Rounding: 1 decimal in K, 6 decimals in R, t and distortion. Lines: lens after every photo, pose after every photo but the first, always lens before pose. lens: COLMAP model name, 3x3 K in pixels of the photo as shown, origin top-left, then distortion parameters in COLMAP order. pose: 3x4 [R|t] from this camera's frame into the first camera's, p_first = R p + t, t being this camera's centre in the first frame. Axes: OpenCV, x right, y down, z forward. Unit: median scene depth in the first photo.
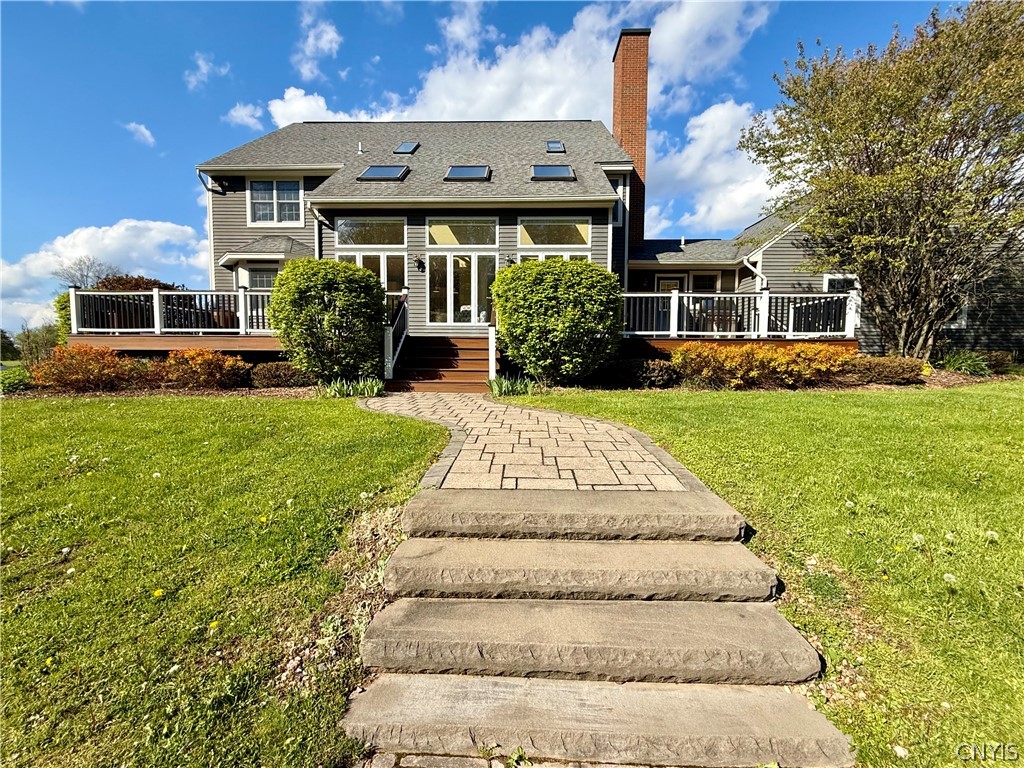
lens RADIAL K [[416.9, 0, 512.0], [0, 416.9, 384.0], [0, 0, 1]] dist [0.002329, 0.000369]
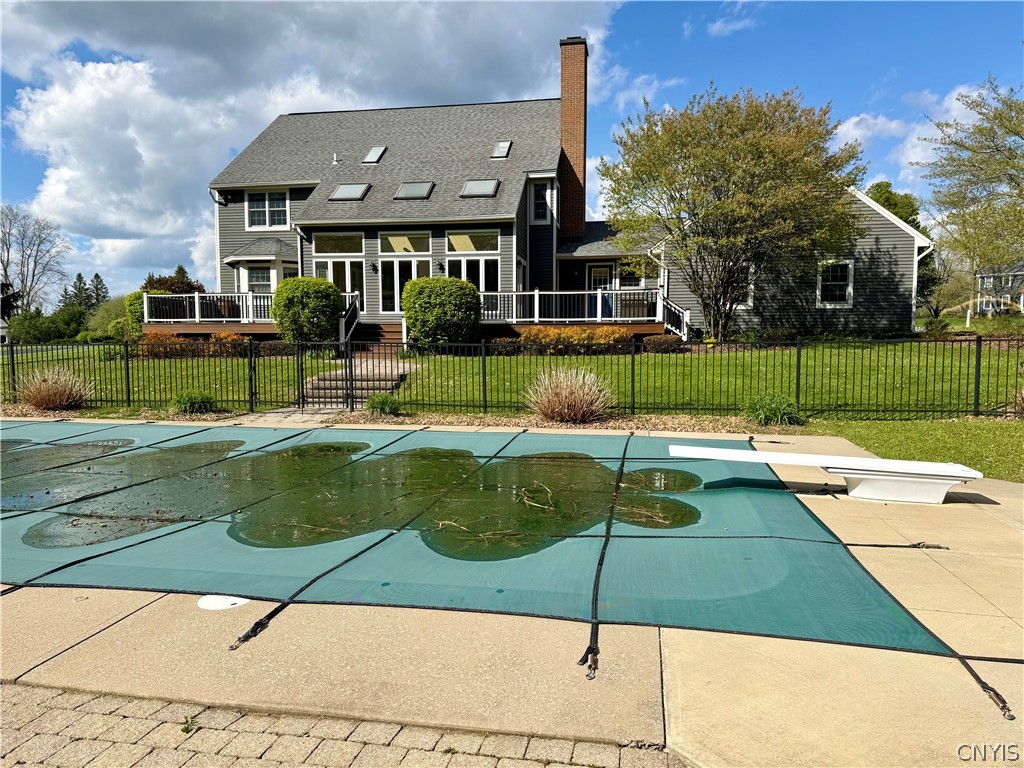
lens RADIAL K [[713.7, 0, 512.0], [0, 713.7, 384.0], [0, 0, 1]] dist [0.136364, -0.158015]
pose [[0.987352, 0.005108, -0.158463, 0.575647], [-0.006374, 0.999952, -0.007487, 0.096328], [0.158417, 0.008402, 0.987337, -1.181601]]
